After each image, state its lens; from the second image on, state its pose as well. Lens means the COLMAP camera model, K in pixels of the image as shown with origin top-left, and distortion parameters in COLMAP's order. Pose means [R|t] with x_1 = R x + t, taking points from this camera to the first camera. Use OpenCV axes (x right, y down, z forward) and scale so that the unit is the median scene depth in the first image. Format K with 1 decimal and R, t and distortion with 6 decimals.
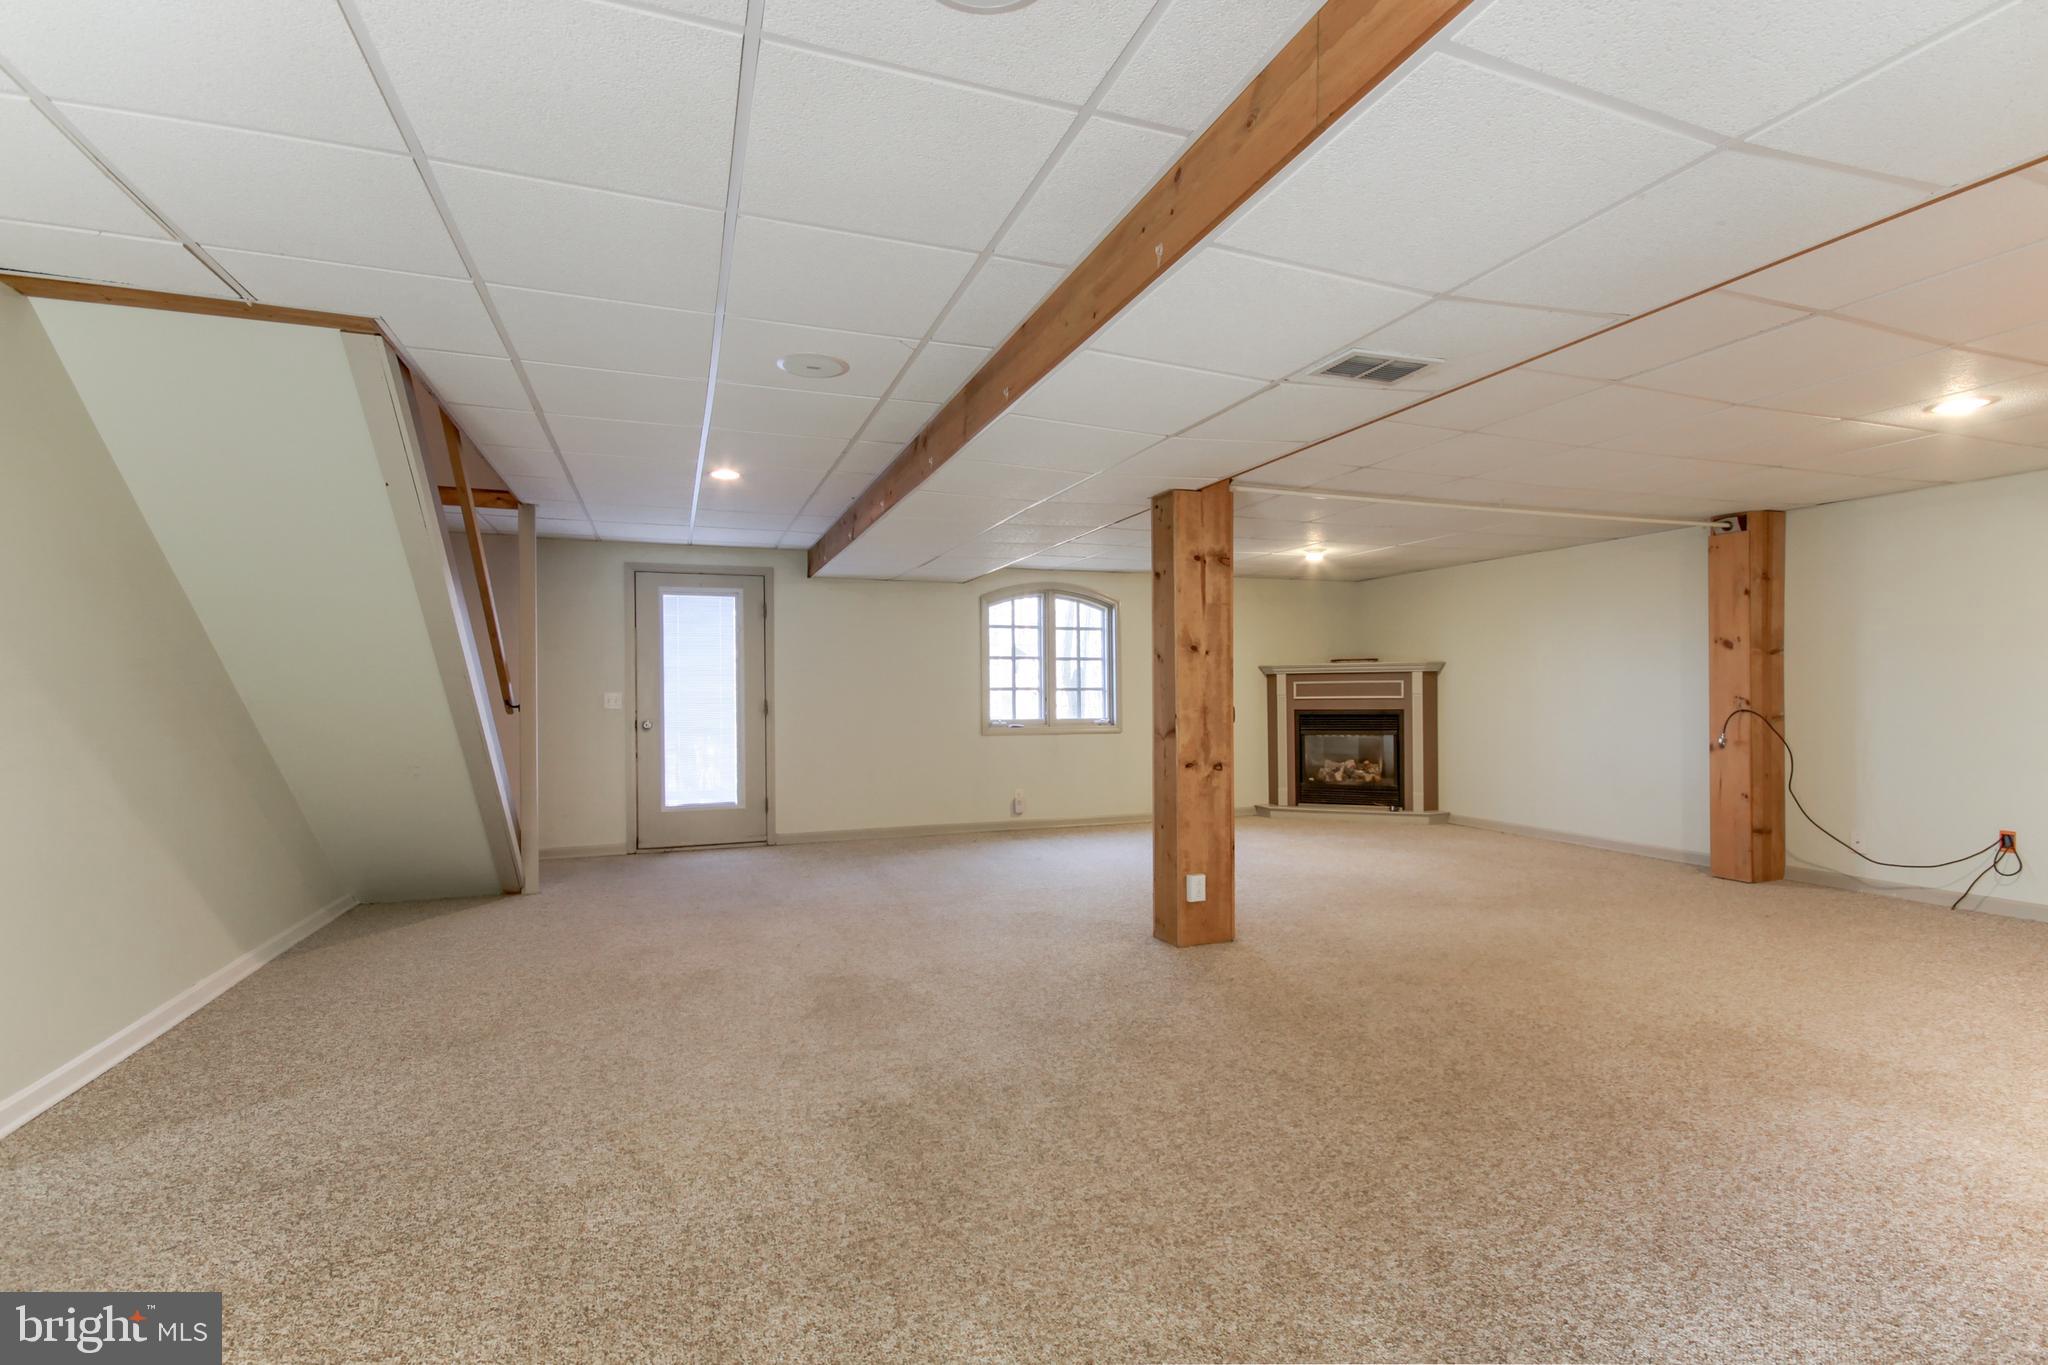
lens RADIAL K [[933.8, 0, 1018.8], [0, 933.8, 695.1], [0, 0, 1]] dist [0.001549, -0.000327]
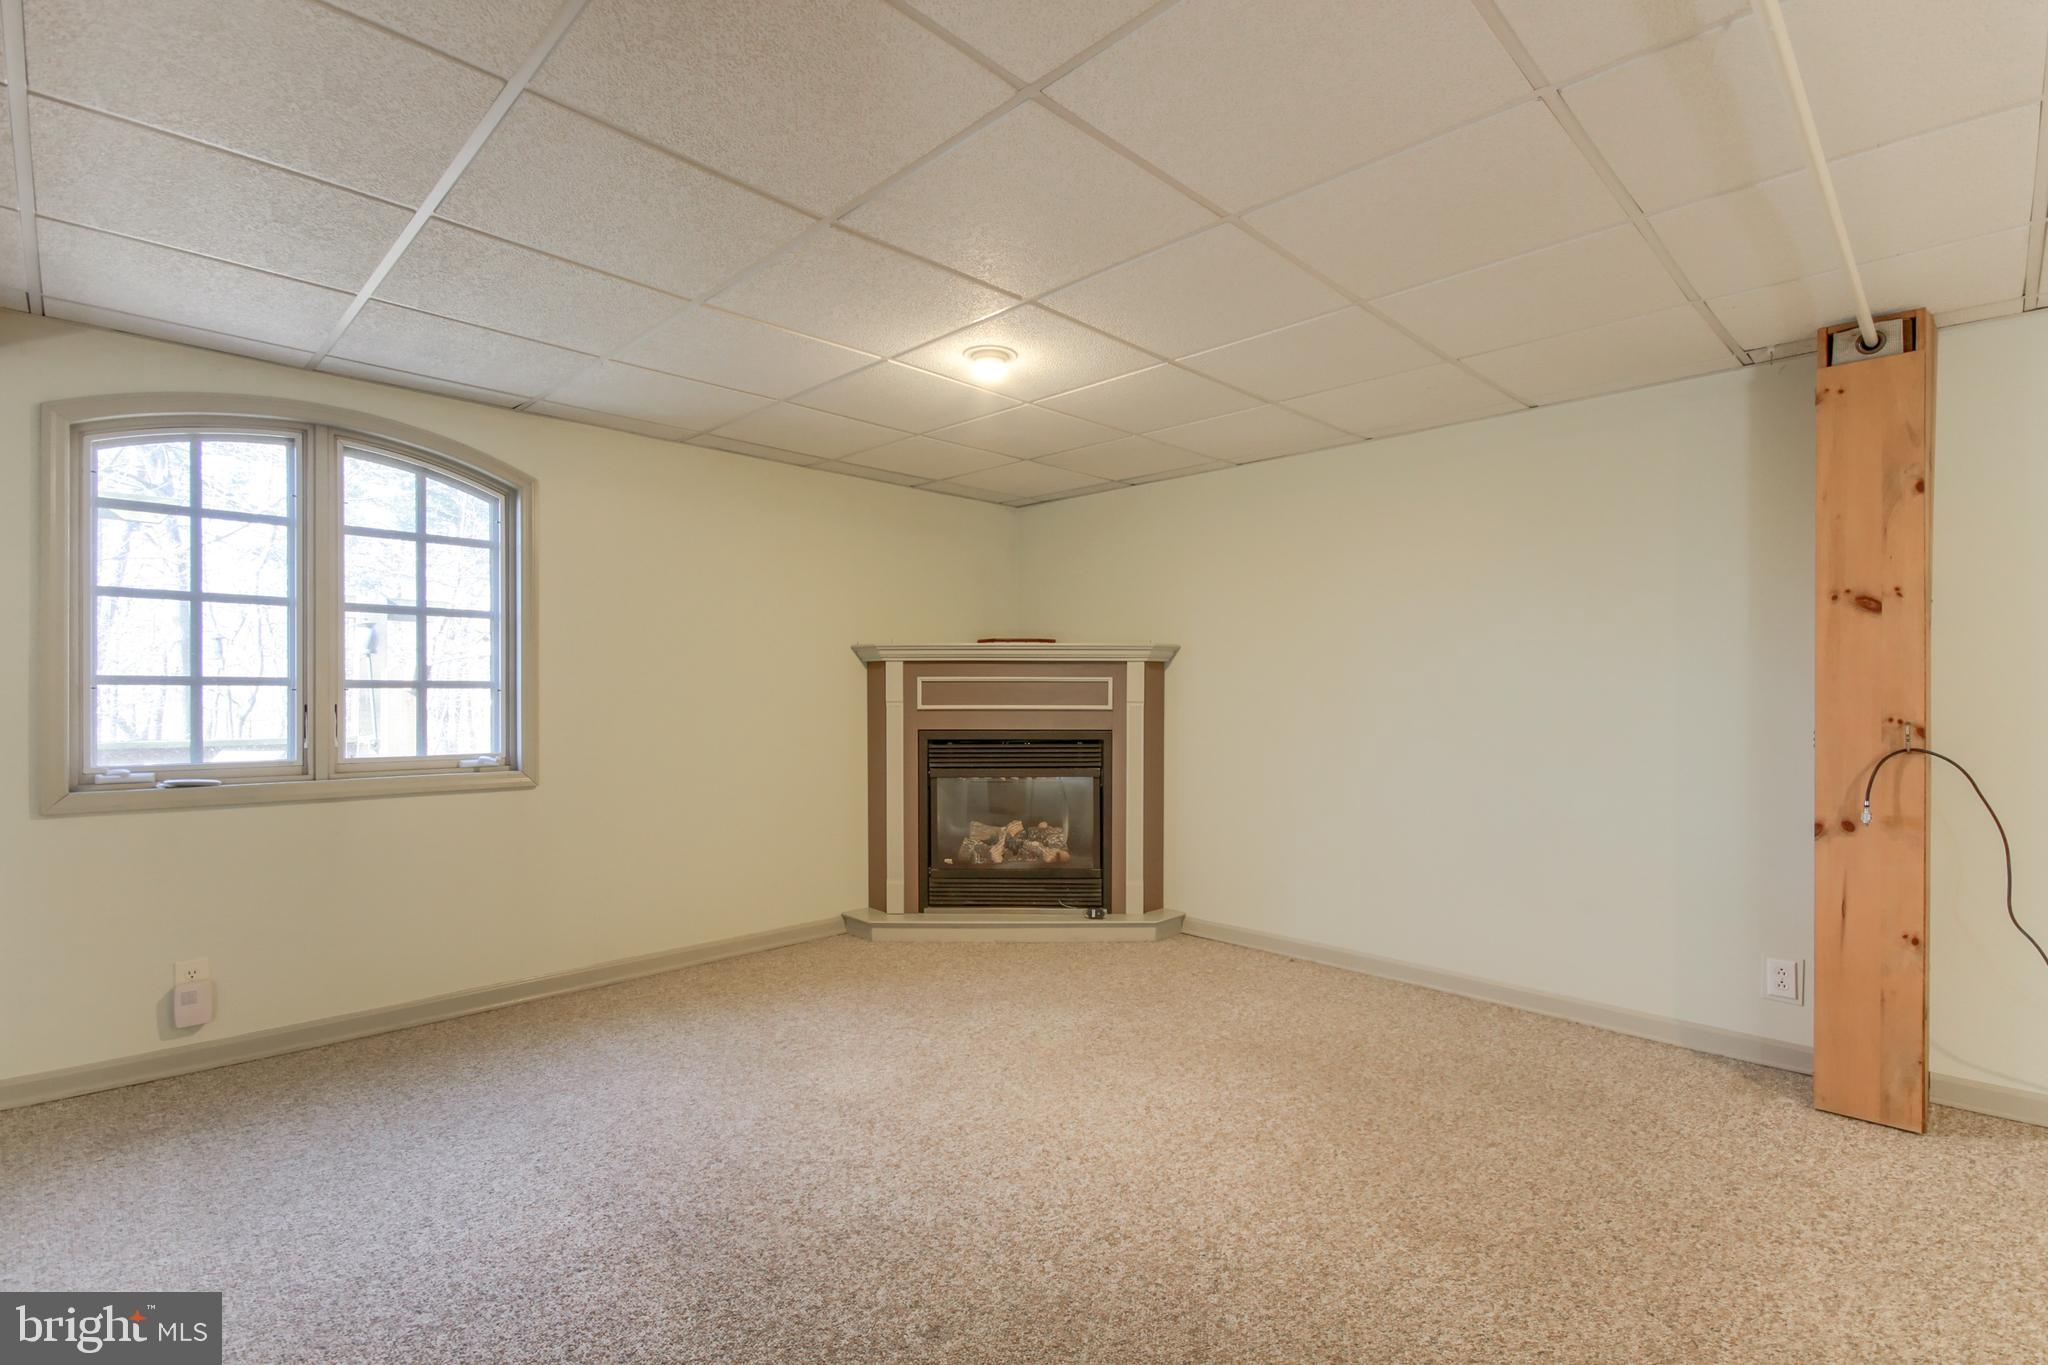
lens RADIAL K [[965.9, 0, 1031.0], [0, 965.9, 694.3], [0, 0, 1]] dist [0.002027, 0.000021]
pose [[0.907103, 0.009927, 0.420792, 0.129139], [-0.009386, 0.999950, -0.003356, -0.003076], [-0.420805, -0.000906, 0.907151, 0.500628]]
